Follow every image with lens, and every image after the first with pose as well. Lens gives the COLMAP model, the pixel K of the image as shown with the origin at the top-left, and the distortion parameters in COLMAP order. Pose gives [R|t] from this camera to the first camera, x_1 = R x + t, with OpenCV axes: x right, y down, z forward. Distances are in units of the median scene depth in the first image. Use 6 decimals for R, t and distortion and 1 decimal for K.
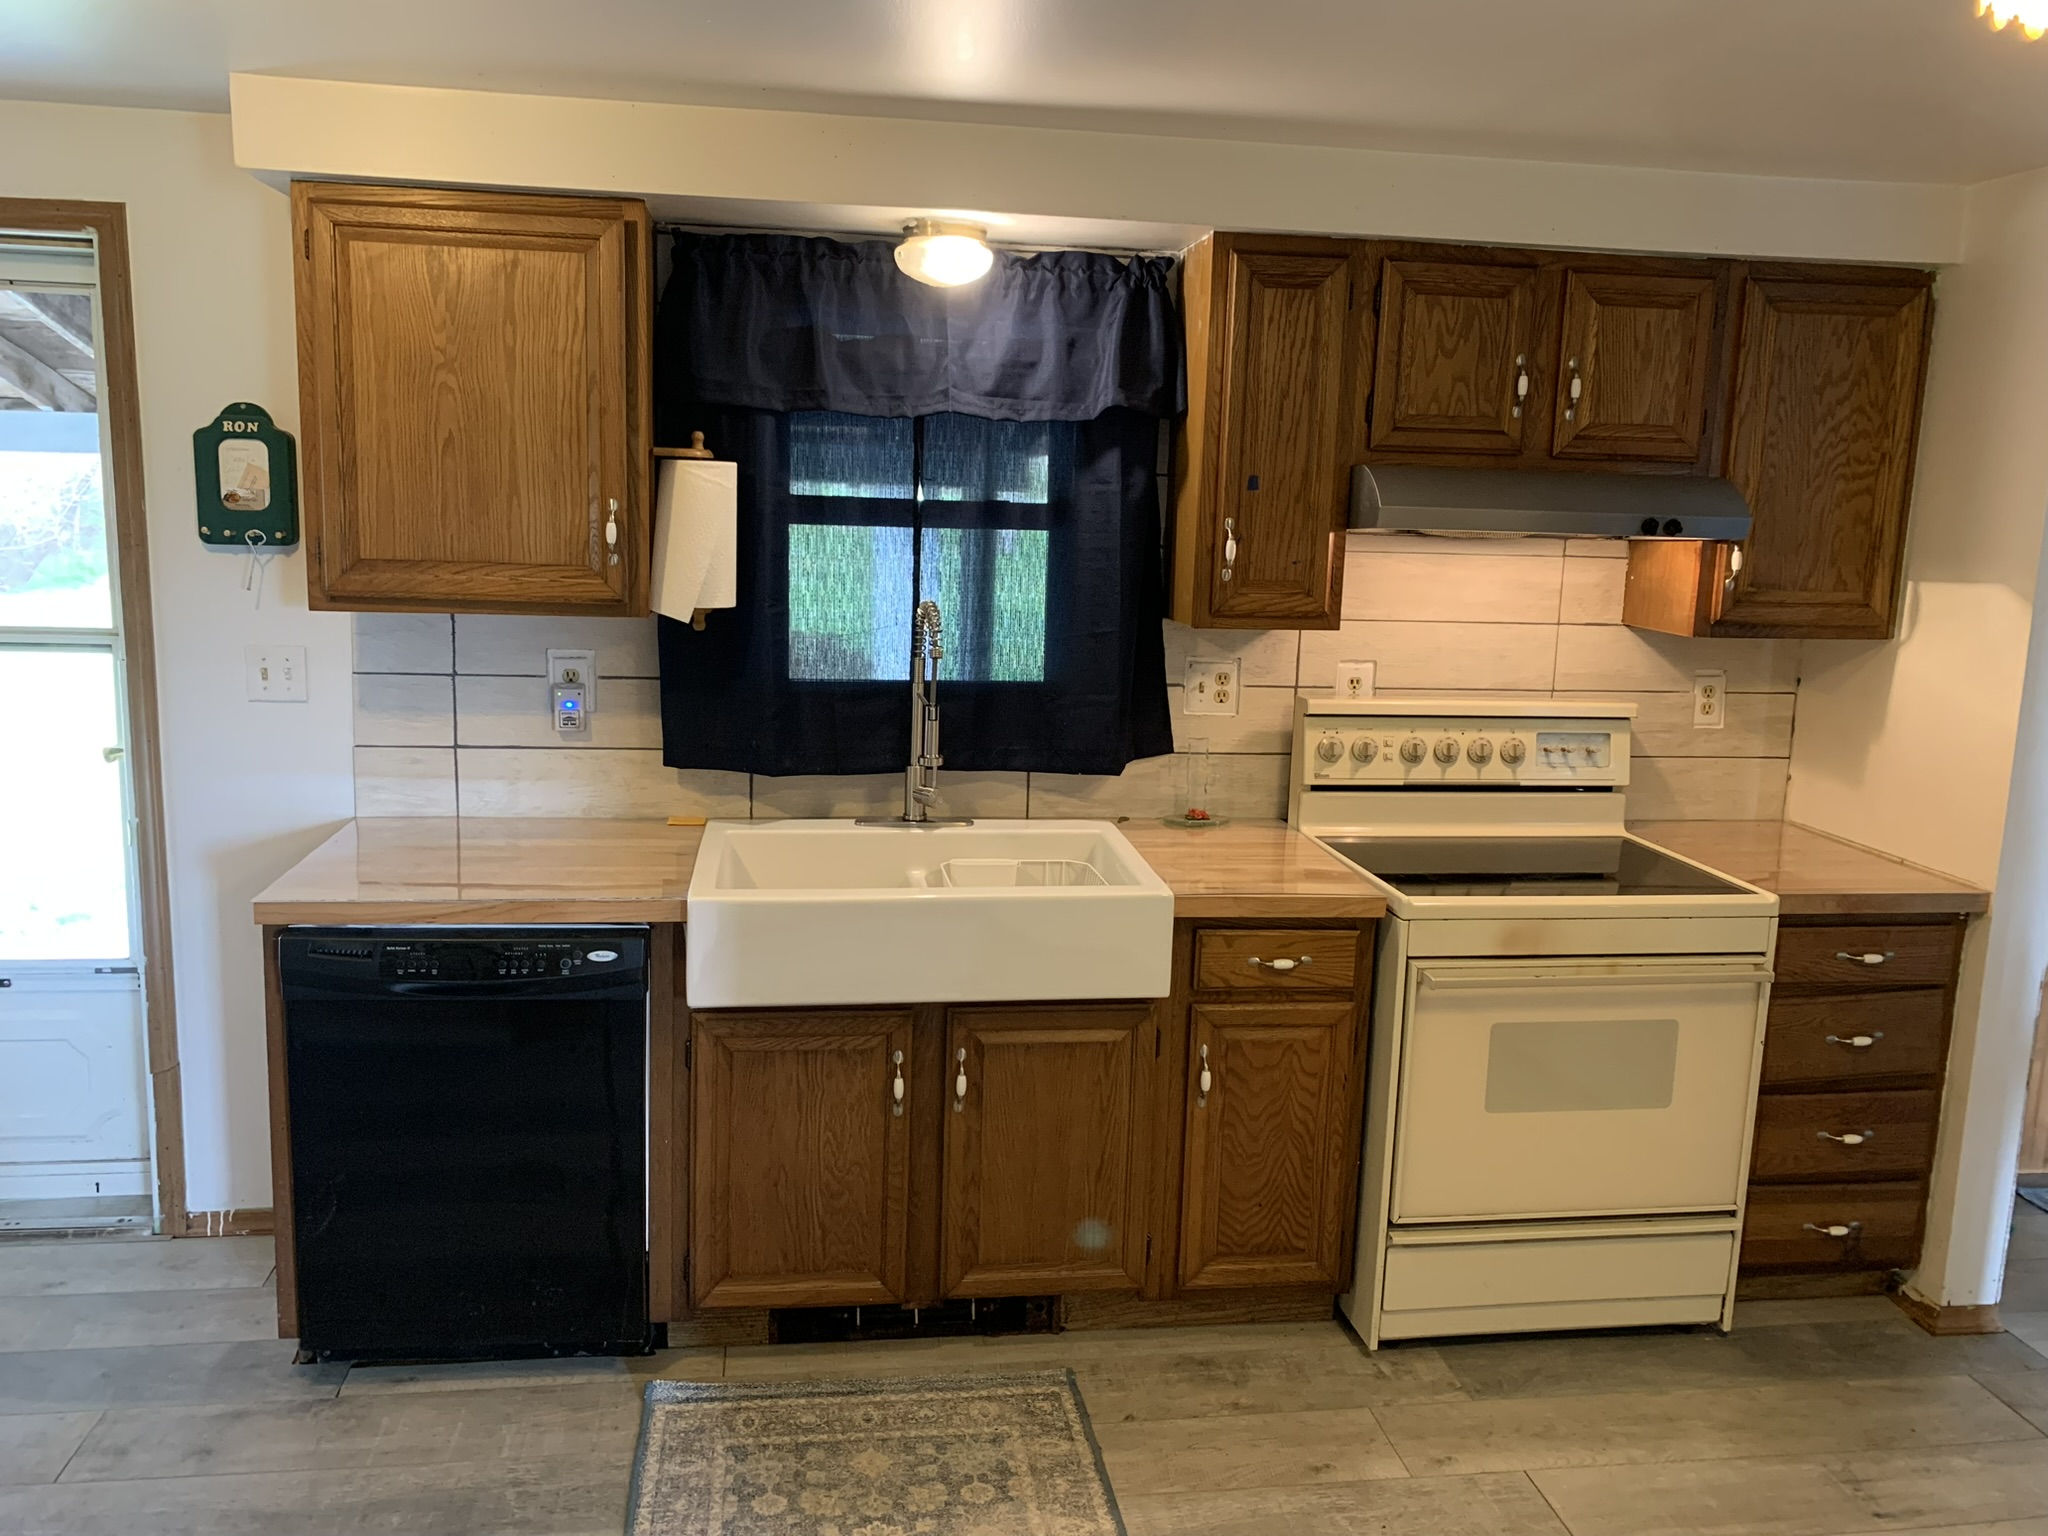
lens RADIAL K [[1581.9, 0, 1015.5], [0, 1581.9, 735.8], [0, 0, 1]] dist [0.069219, -0.069418]
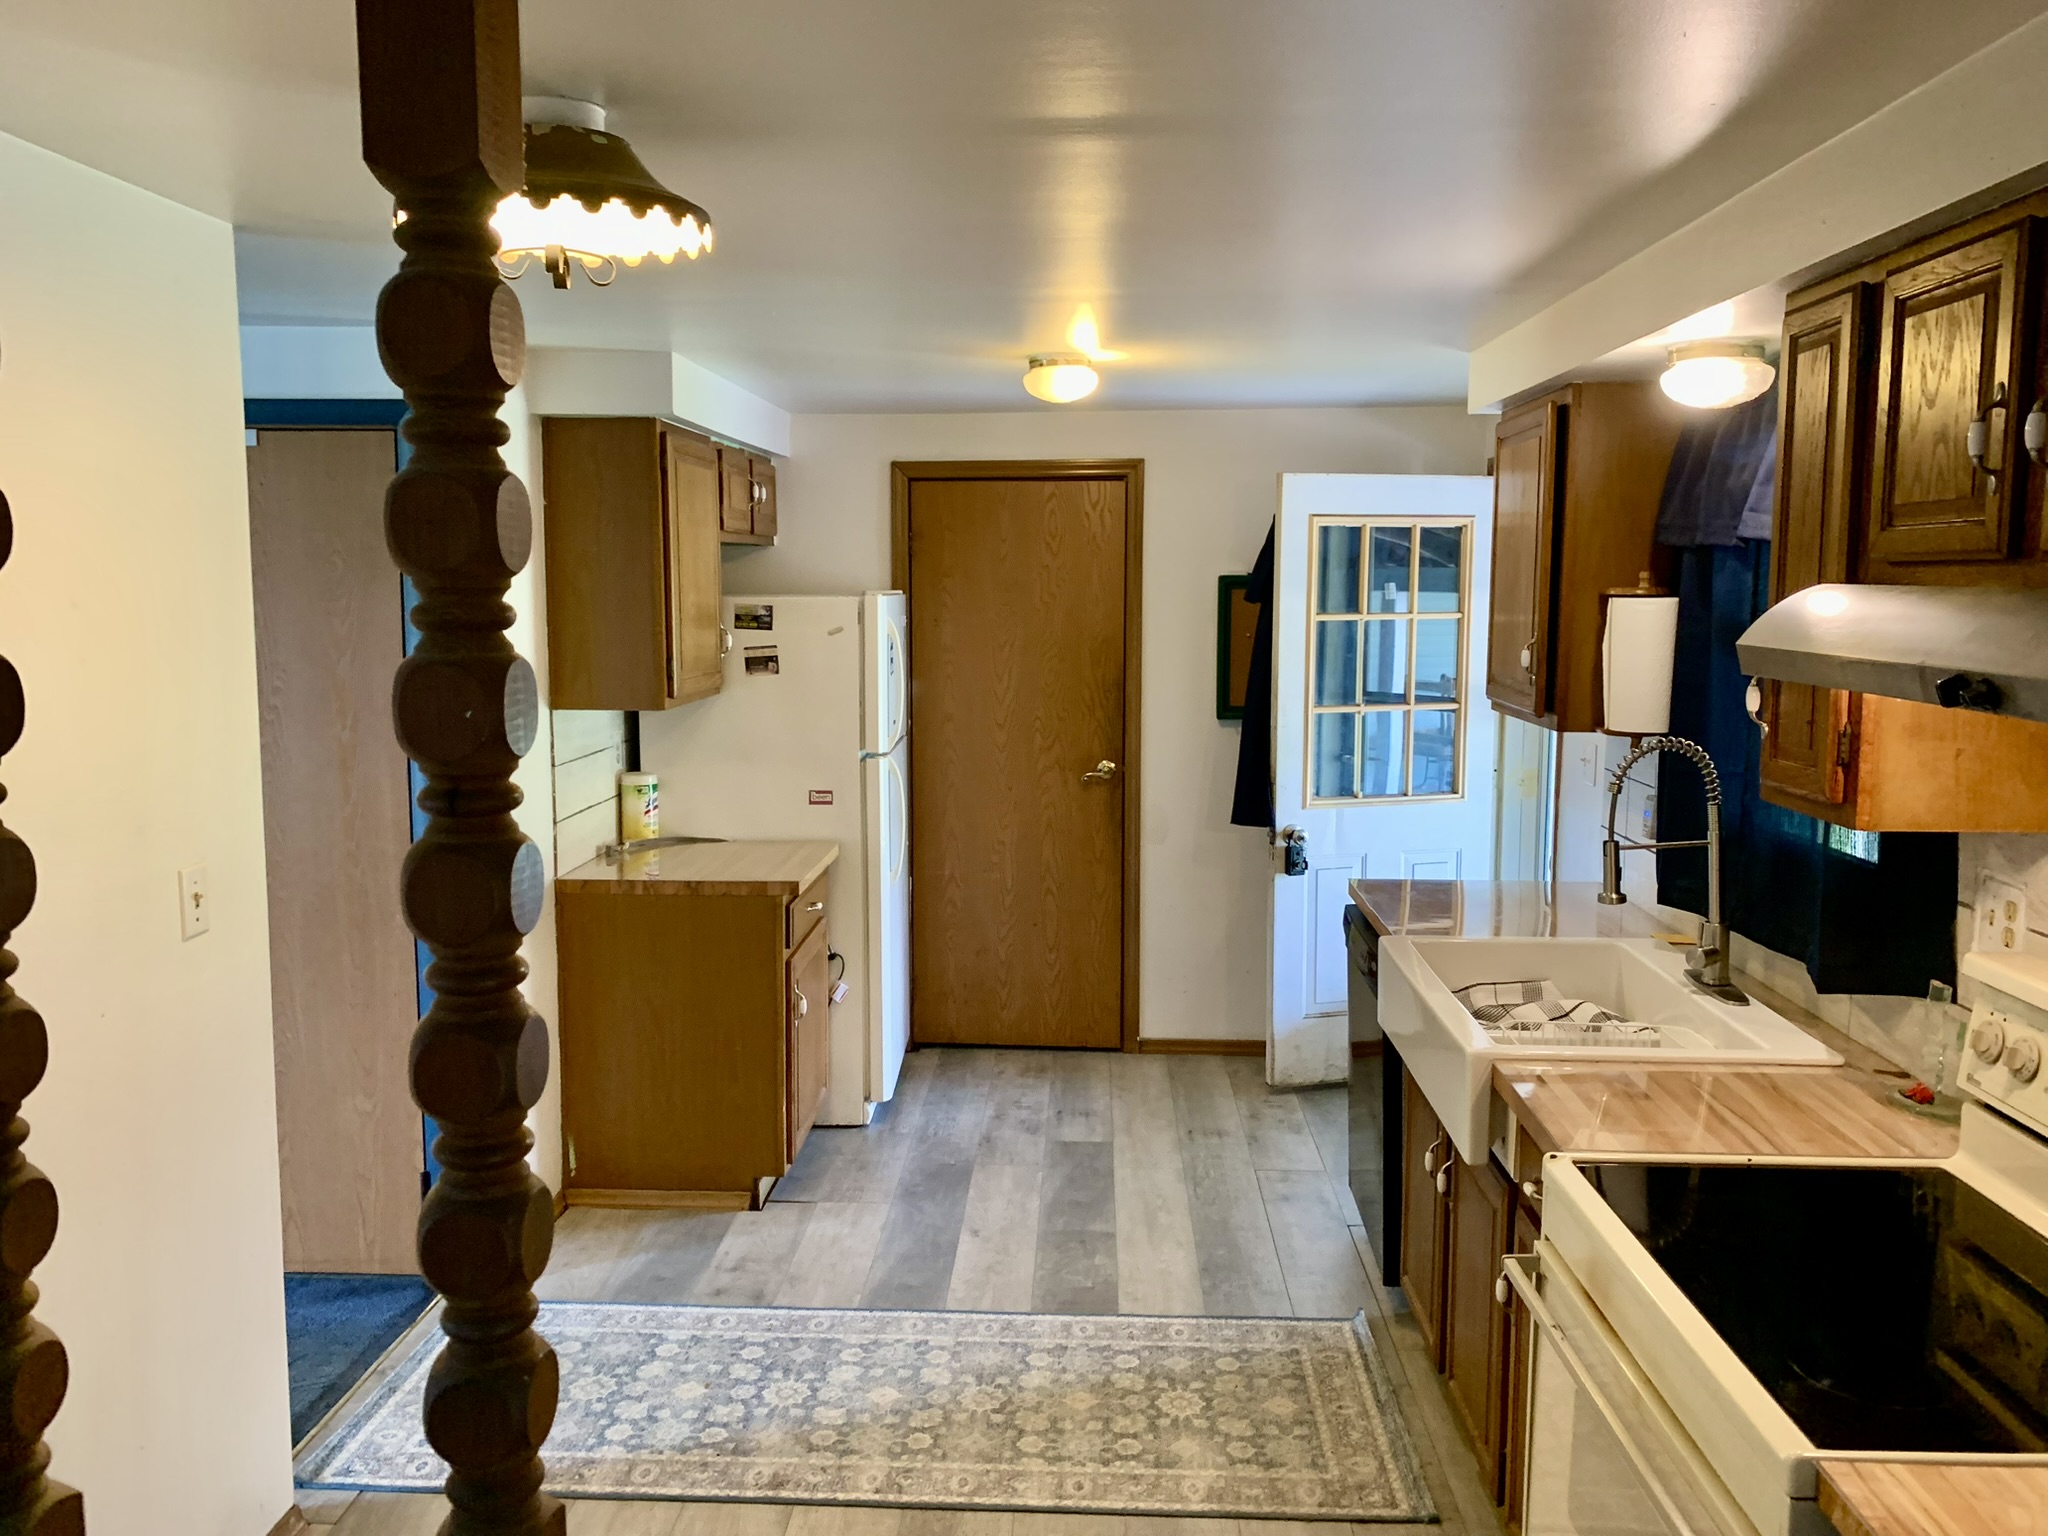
lens RADIAL K [[1587.2, 0, 1026.2], [0, 1587.2, 747.5], [0, 0, 1]] dist [0.036724, -0.003889]
pose [[-0.187358, 0.073113, -0.979567, 0.948513], [-0.156782, 0.982216, 0.103298, -0.119144], [0.969699, 0.172932, -0.172563, 0.795484]]
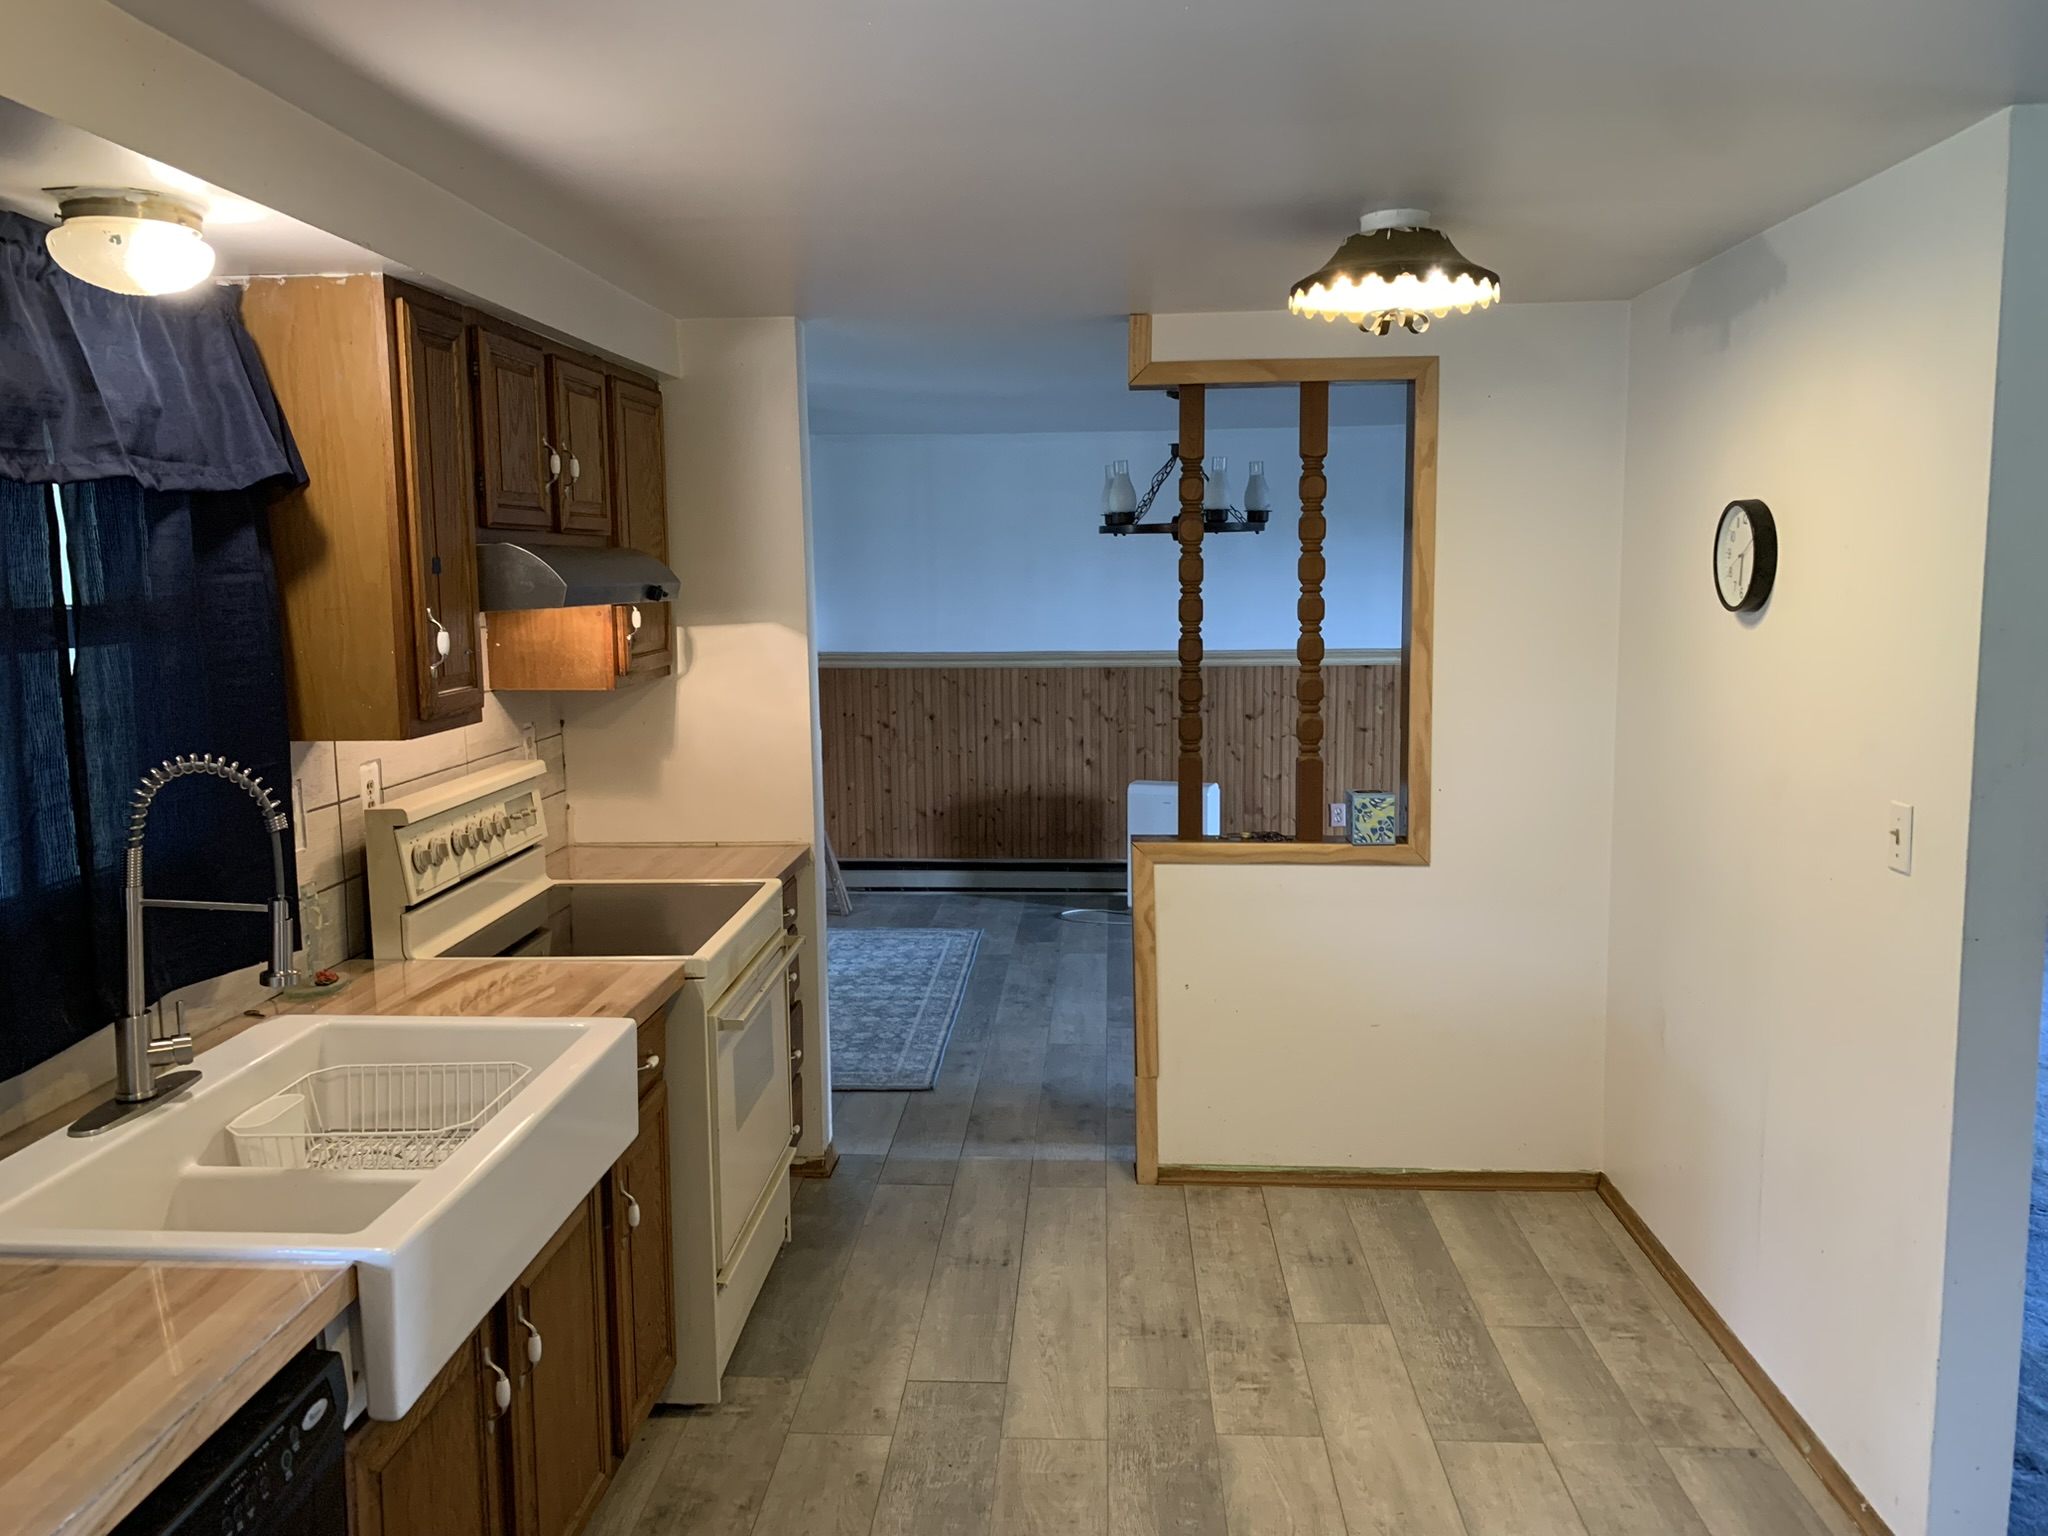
lens RADIAL K [[1587.2, 0, 1026.2], [0, 1587.2, 747.5], [0, 0, 1]] dist [0.036724, -0.003889]
pose [[0.195921, -0.148339, 0.969335, -0.645524], [0.166010, 0.979242, 0.116301, -0.109719], [-0.966466, 0.138134, 0.216479, 0.510266]]
